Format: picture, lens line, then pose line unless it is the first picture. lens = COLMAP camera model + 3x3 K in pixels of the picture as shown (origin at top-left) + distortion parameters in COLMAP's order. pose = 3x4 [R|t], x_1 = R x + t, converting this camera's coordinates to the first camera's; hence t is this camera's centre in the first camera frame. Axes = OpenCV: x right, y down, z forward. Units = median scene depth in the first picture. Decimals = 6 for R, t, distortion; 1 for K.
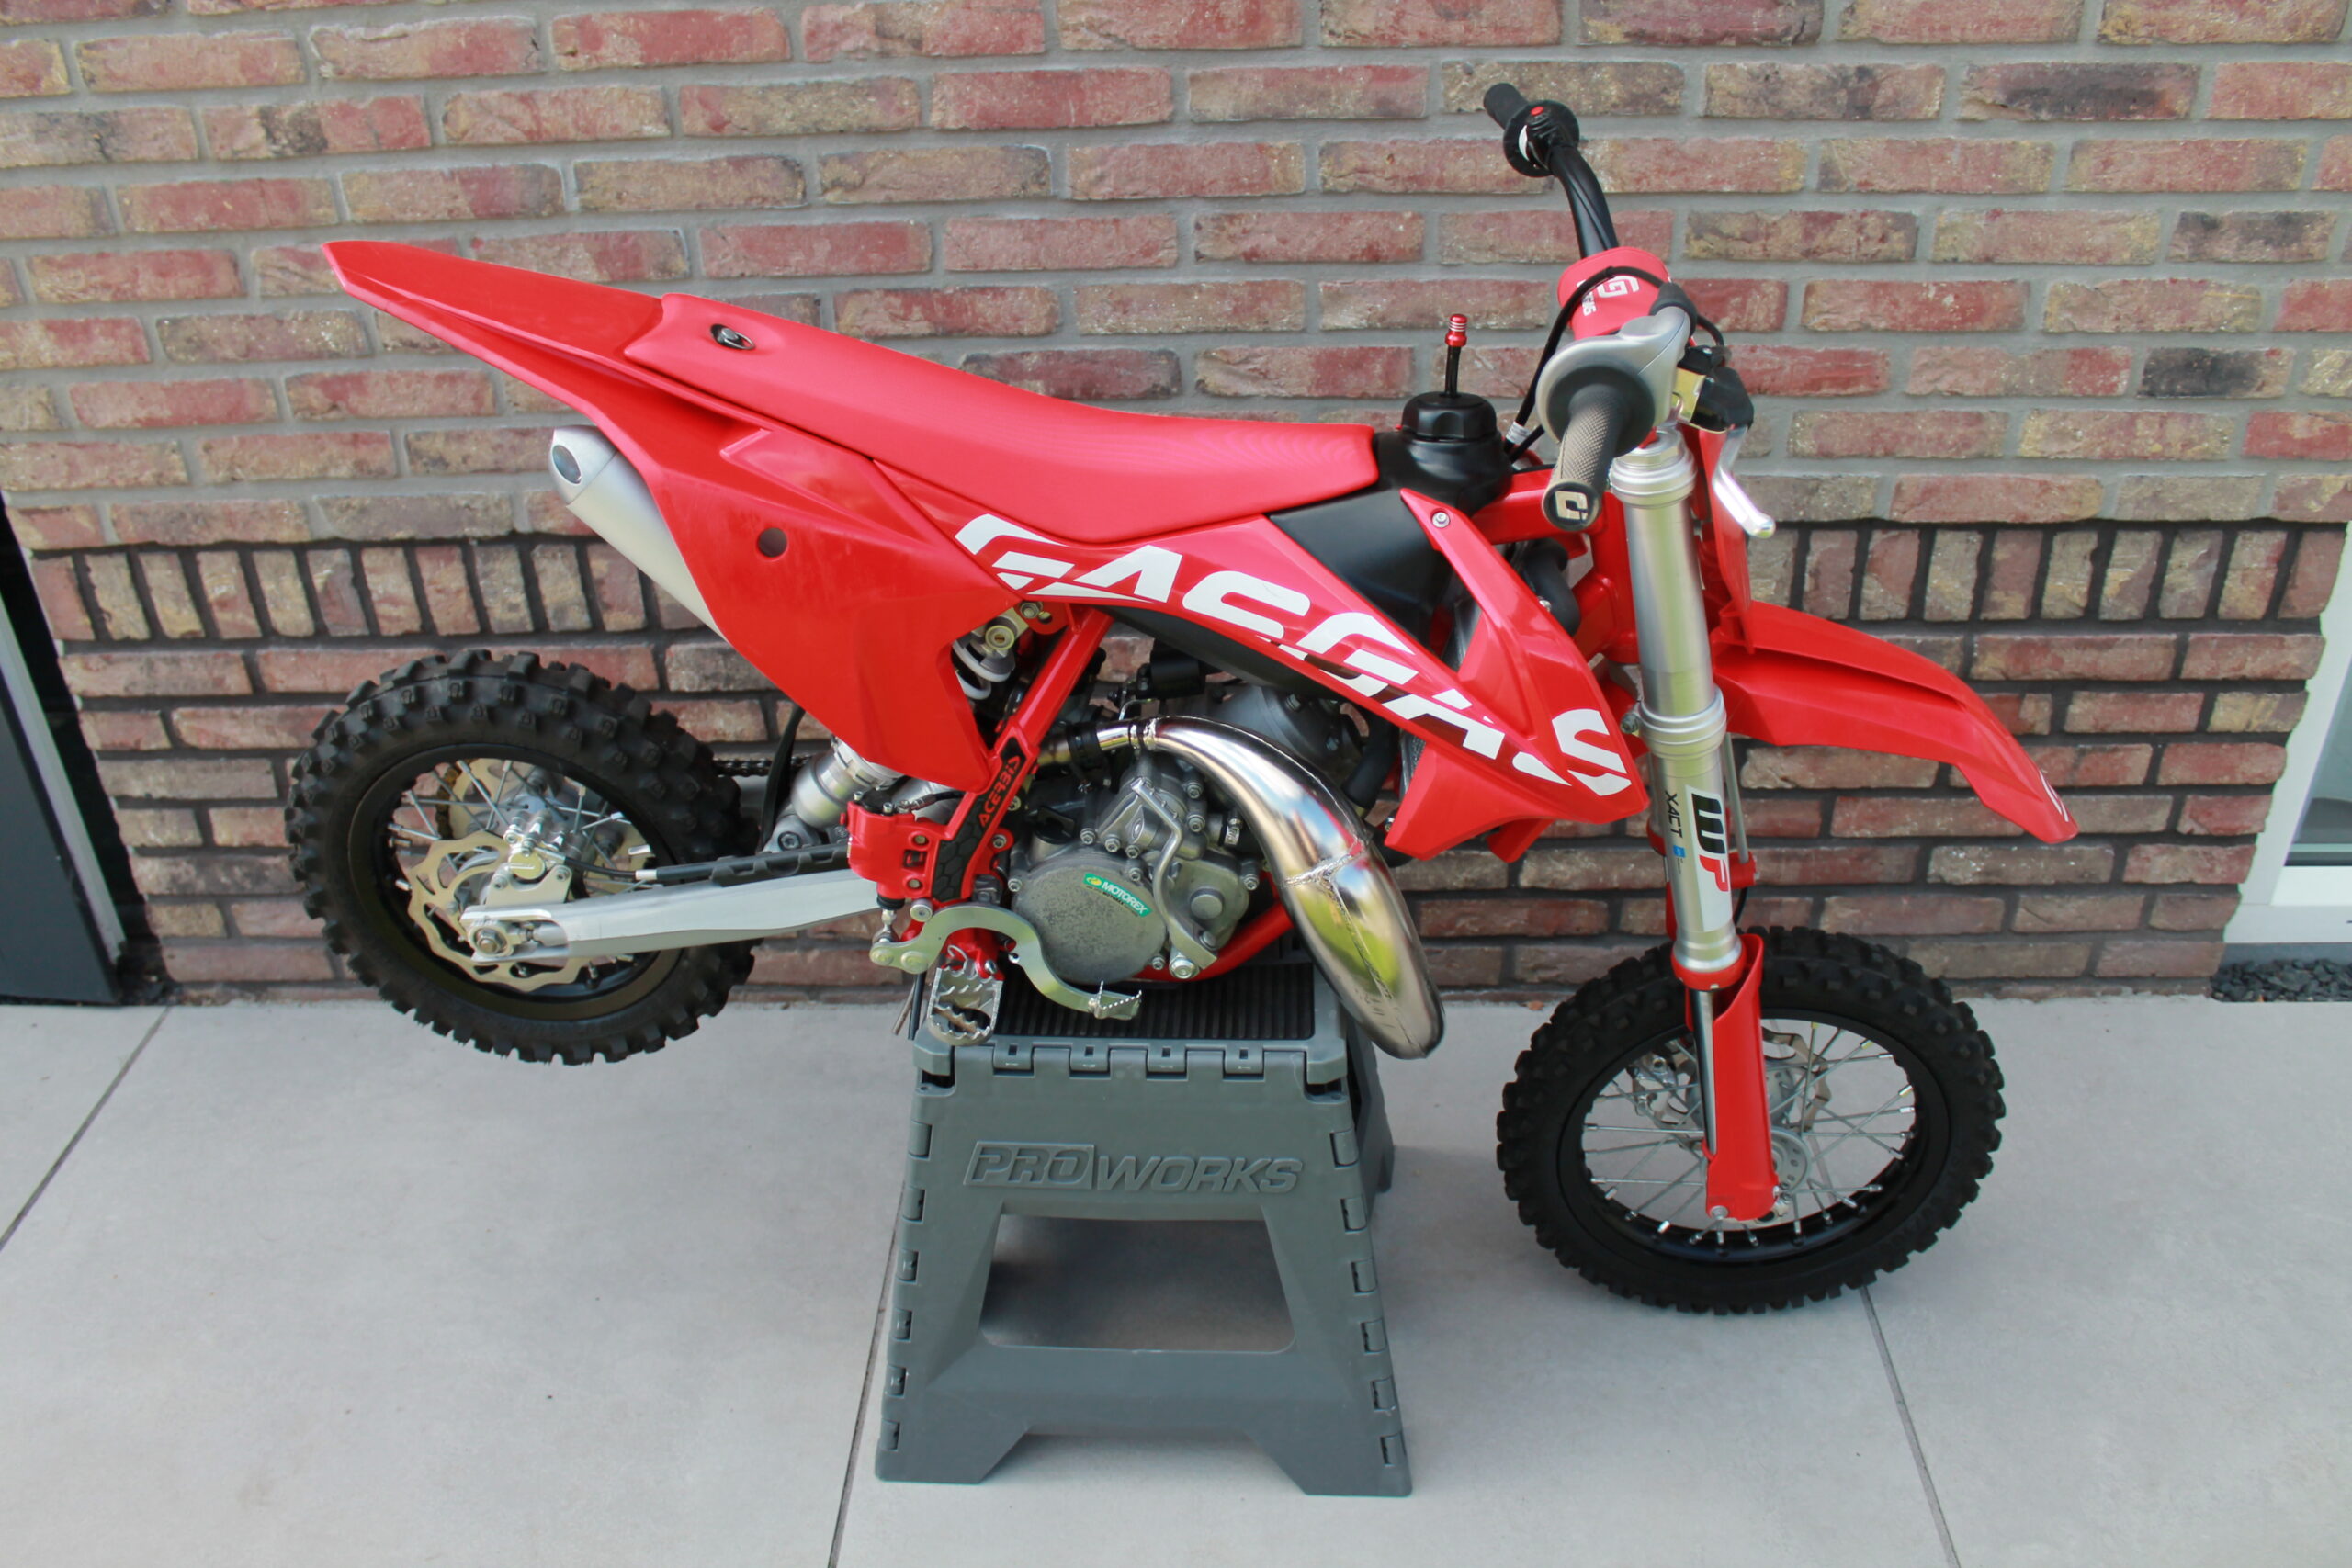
lens RADIAL K [[1940.5, 0, 1177.3], [0, 1940.5, 756.0], [0, 0, 1]] dist [-0.166239, 0.140060]
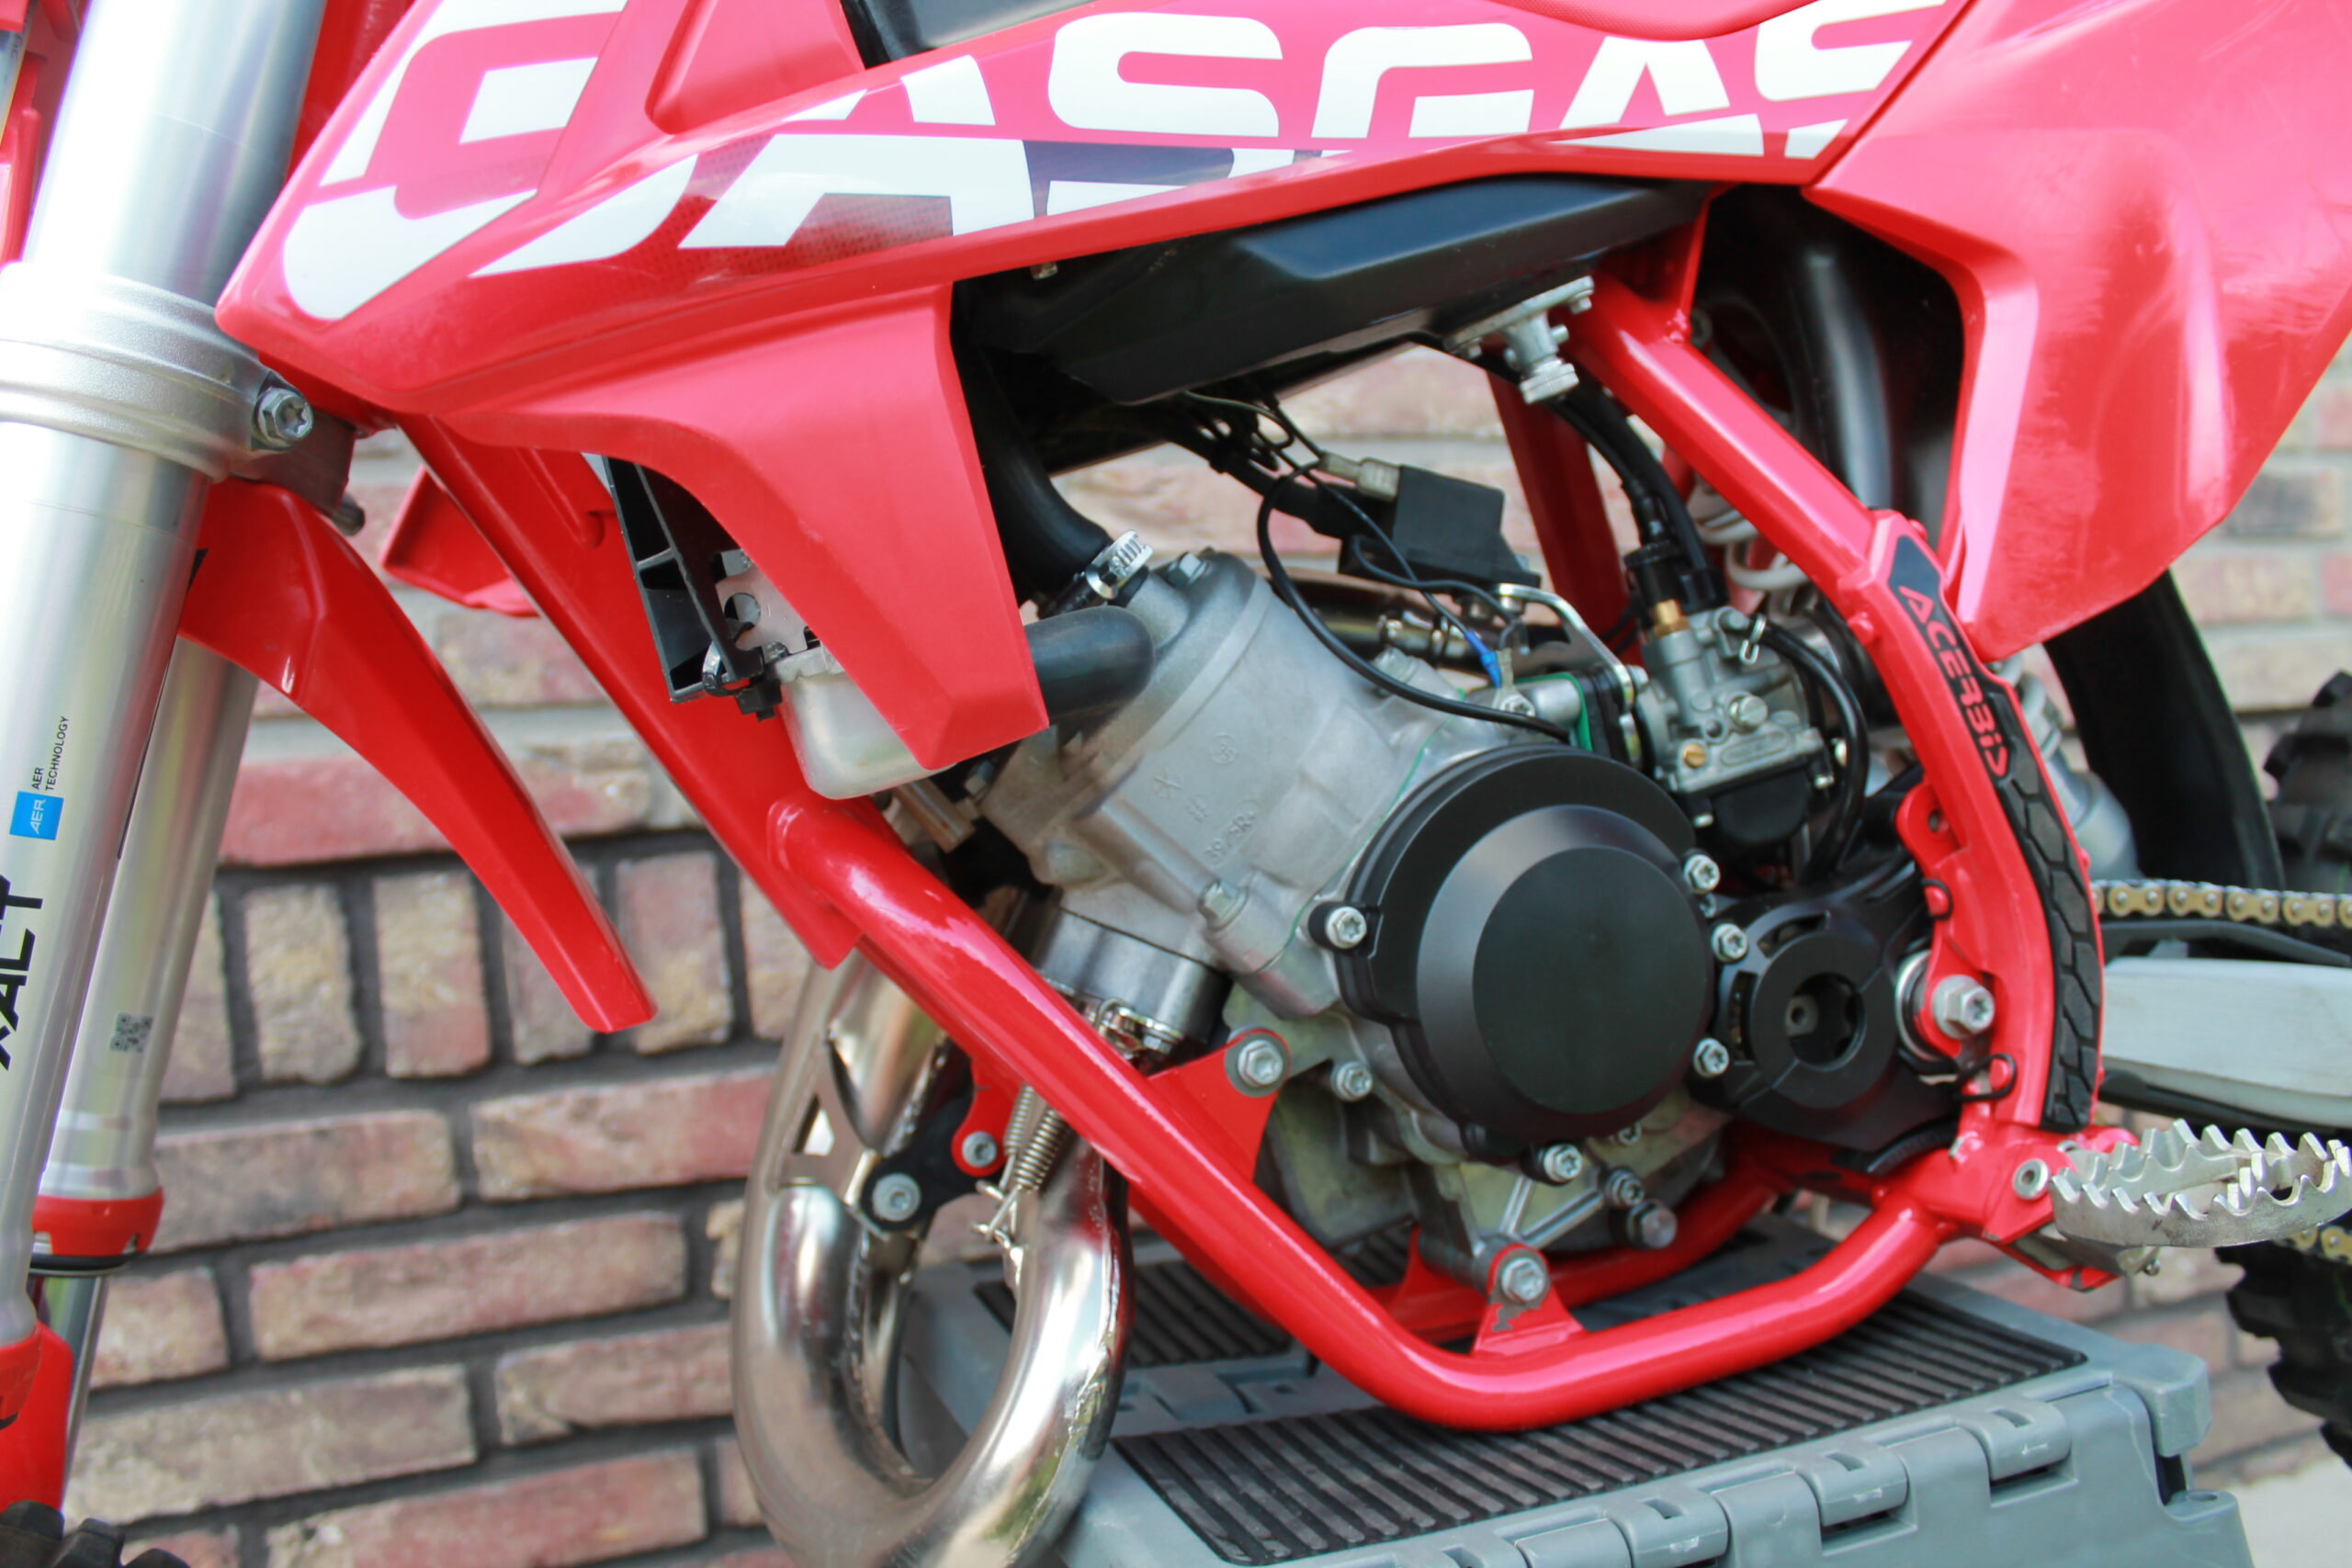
lens RADIAL K [[1940.5, 0, 1162.7], [0, 1940.5, 783.3], [0, 0, 1]] dist [-0.166239, 0.140060]
pose [[0.917669, -0.046856, 0.394573, -0.209513], [0.236049, 0.863089, -0.446494, 0.145666], [-0.319631, 0.502873, 0.803091, 0.596832]]
